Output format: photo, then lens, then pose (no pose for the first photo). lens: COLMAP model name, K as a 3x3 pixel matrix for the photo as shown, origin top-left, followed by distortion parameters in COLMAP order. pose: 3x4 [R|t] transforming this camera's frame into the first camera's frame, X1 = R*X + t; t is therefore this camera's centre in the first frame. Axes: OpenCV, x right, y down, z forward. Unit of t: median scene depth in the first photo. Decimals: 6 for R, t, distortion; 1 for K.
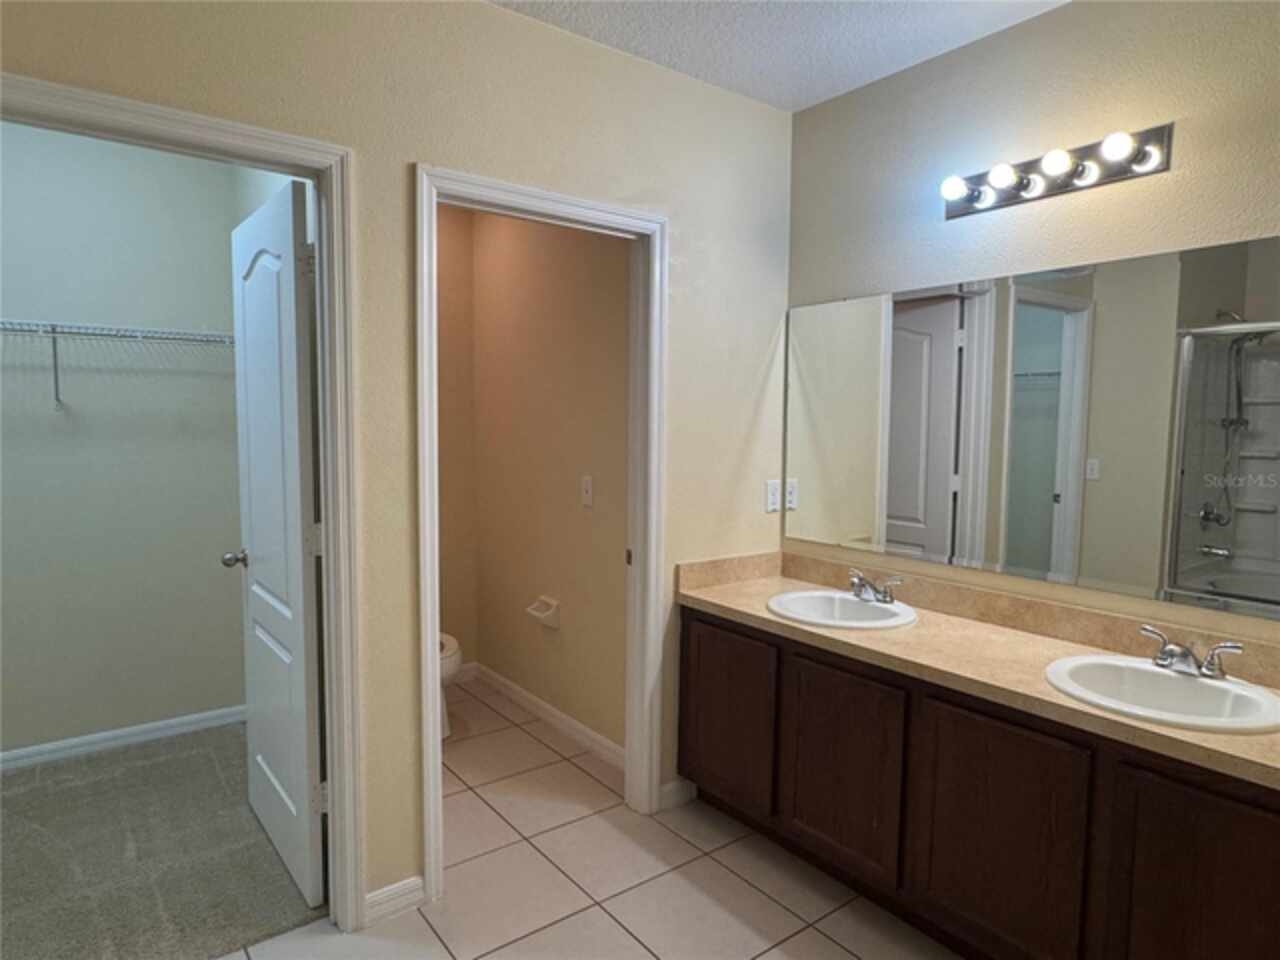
lens RADIAL K [[761.3, 0, 634.1], [0, 761.3, 482.7], [0, 0, 1]] dist [-0.009188, 0.001751]
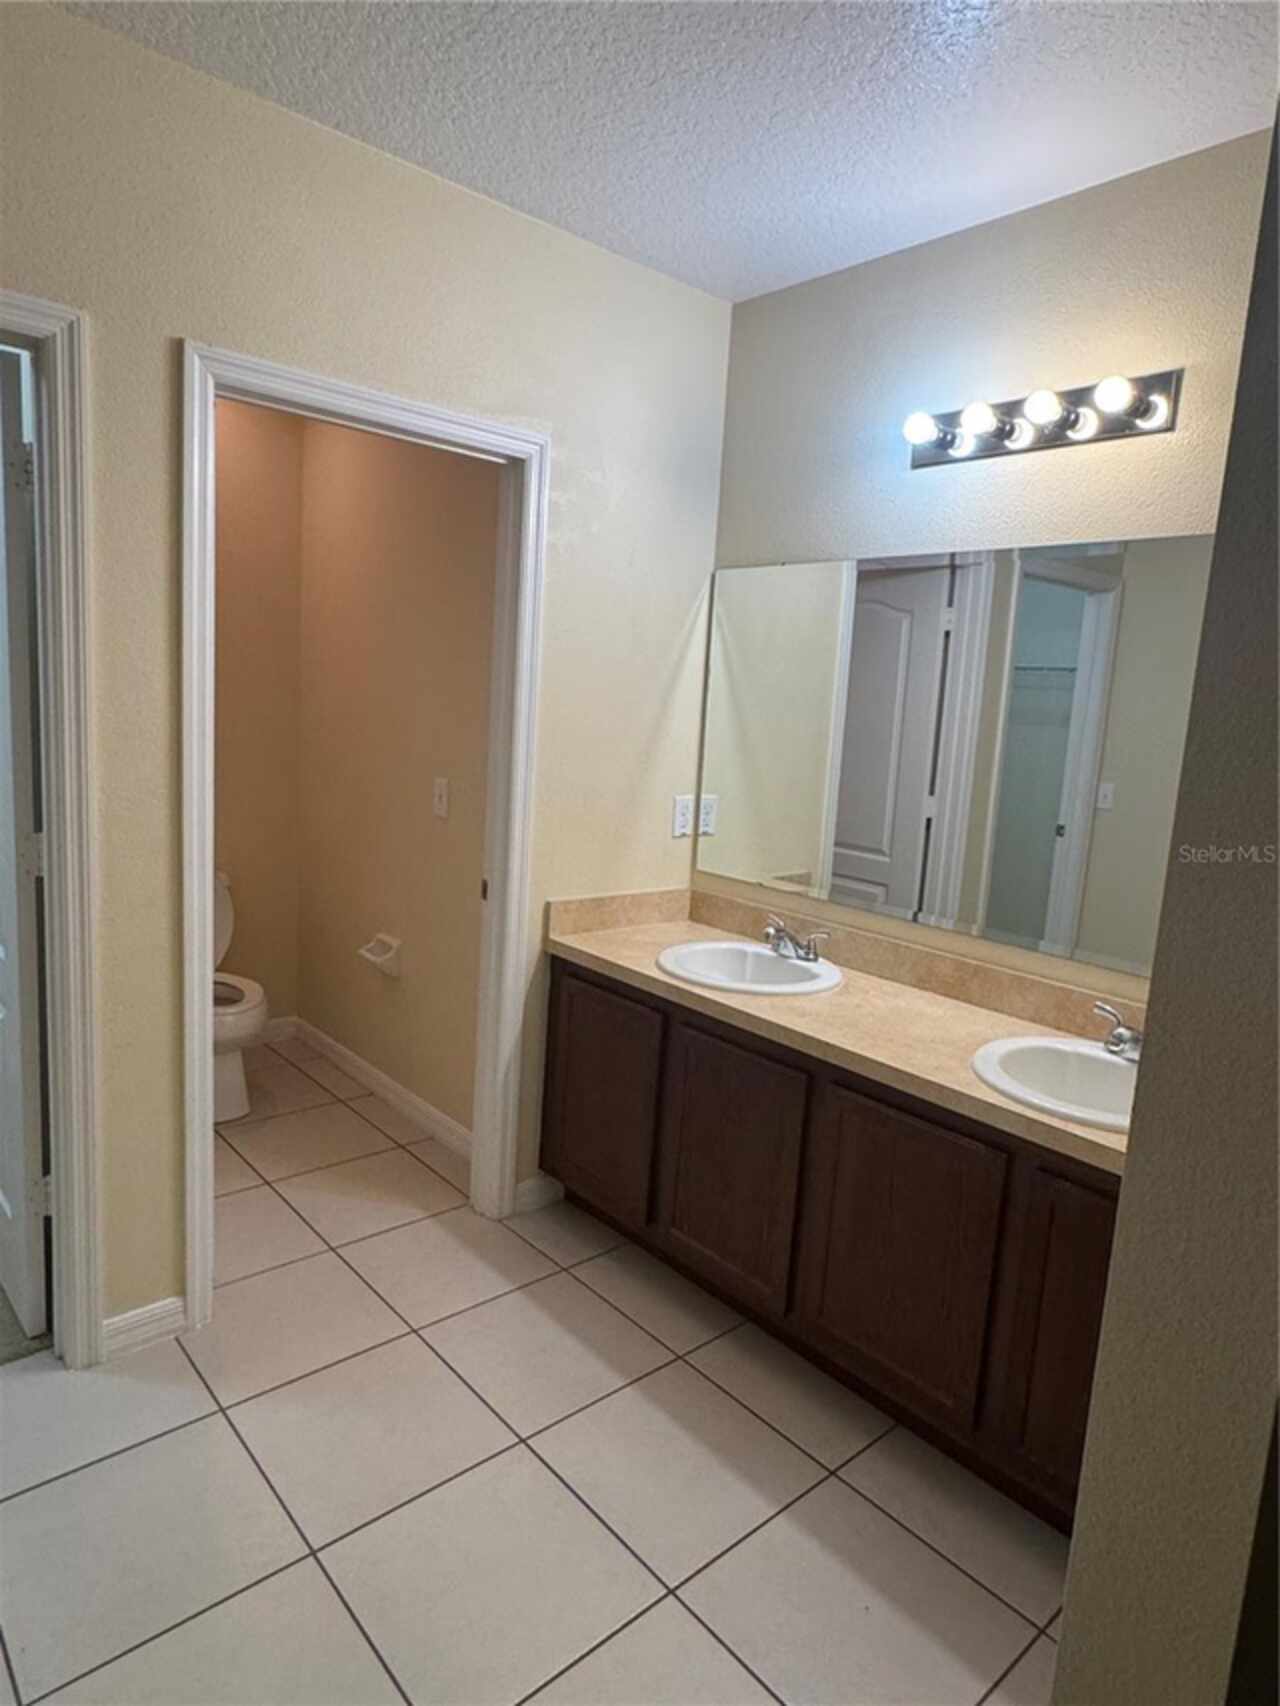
lens RADIAL K [[1014.7, 0, 648.2], [0, 1014.7, 851.0], [0, 0, 1]] dist [-0.009188, 0.001751]
pose [[0.995226, 0.040543, 0.088782, 0.072281], [-0.046749, 0.996523, 0.068968, -0.020527], [-0.085677, -0.072789, 0.993660, -0.019605]]
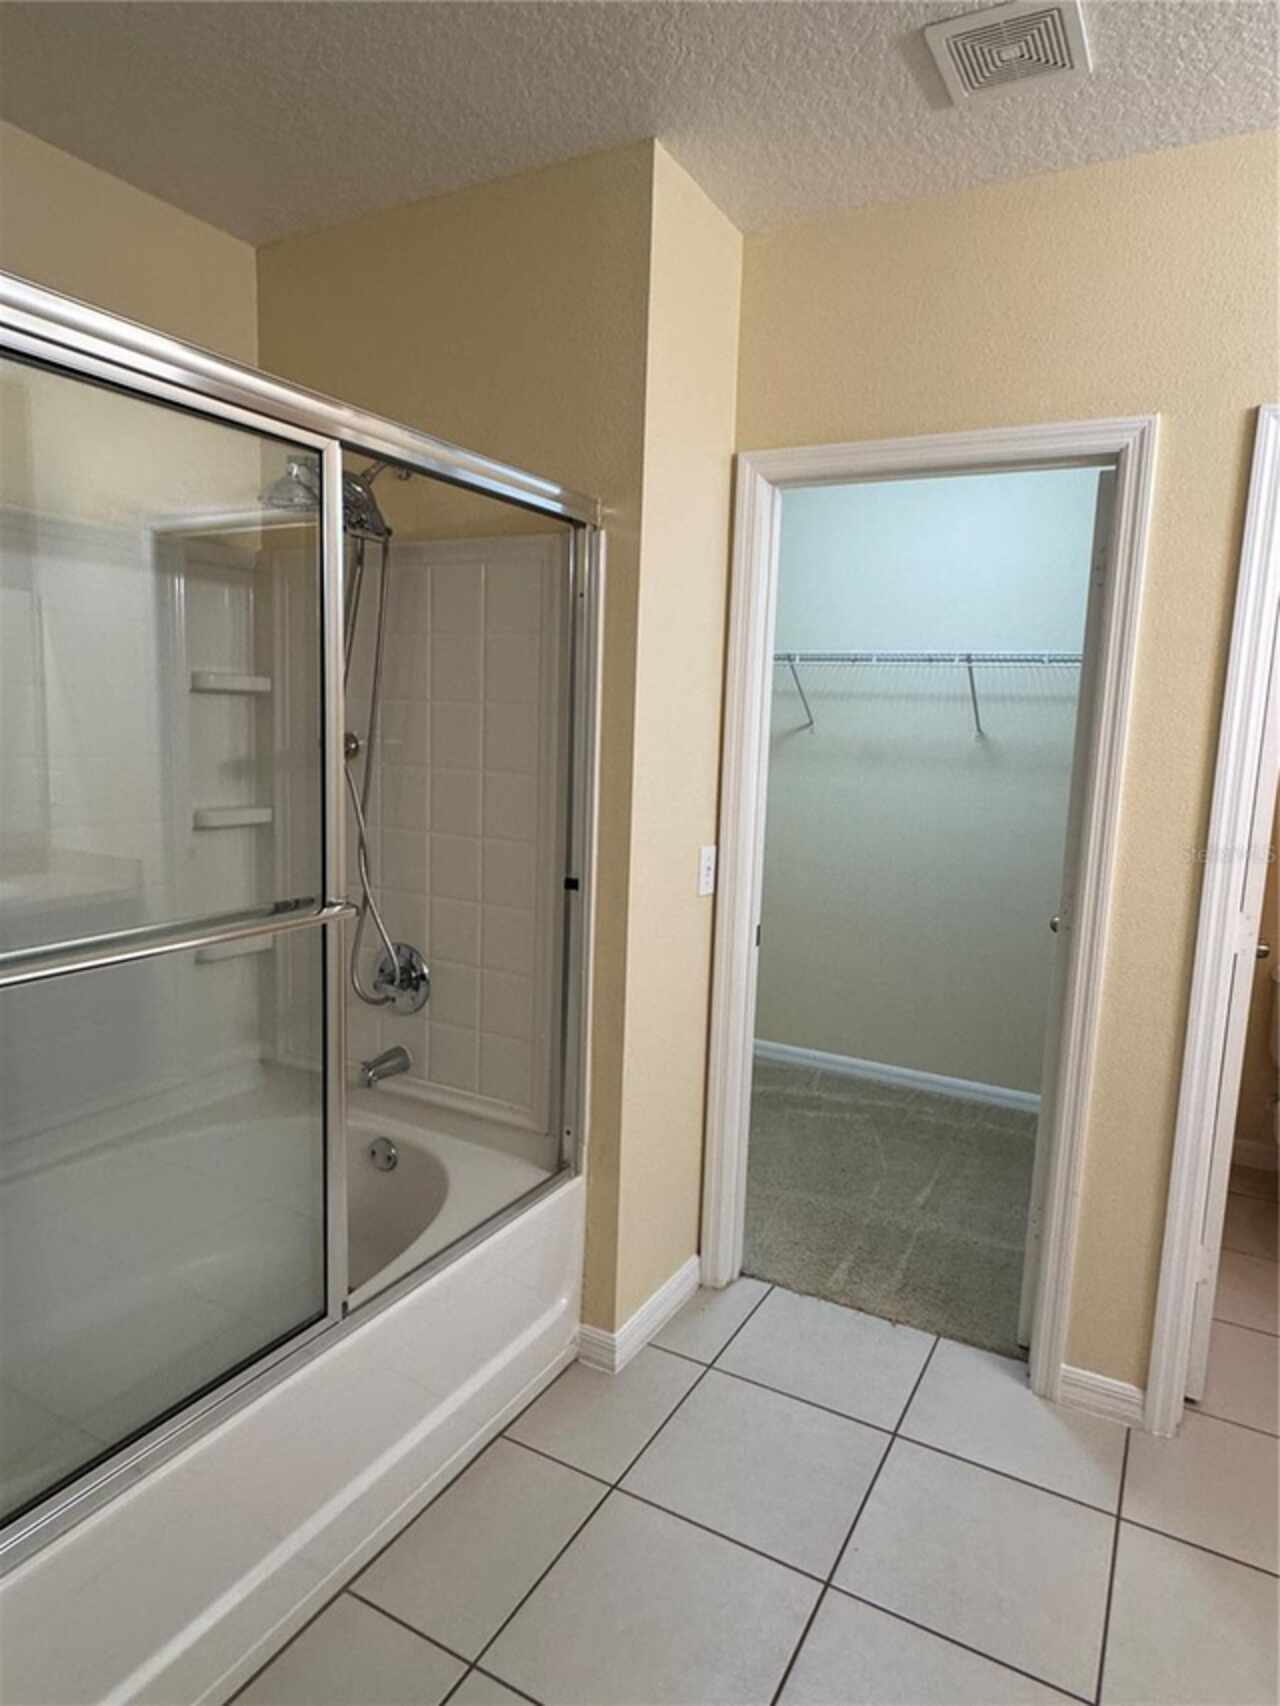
lens RADIAL K [[1014.7, 0, 638.0], [0, 1014.7, 844.4], [0, 0, 1]] dist [-0.009188, 0.001751]
pose [[0.394055, 0.121590, -0.911009, 0.322944], [-0.110874, 0.990260, 0.084209, -0.031277], [0.912375, 0.067824, 0.403698, 0.112151]]
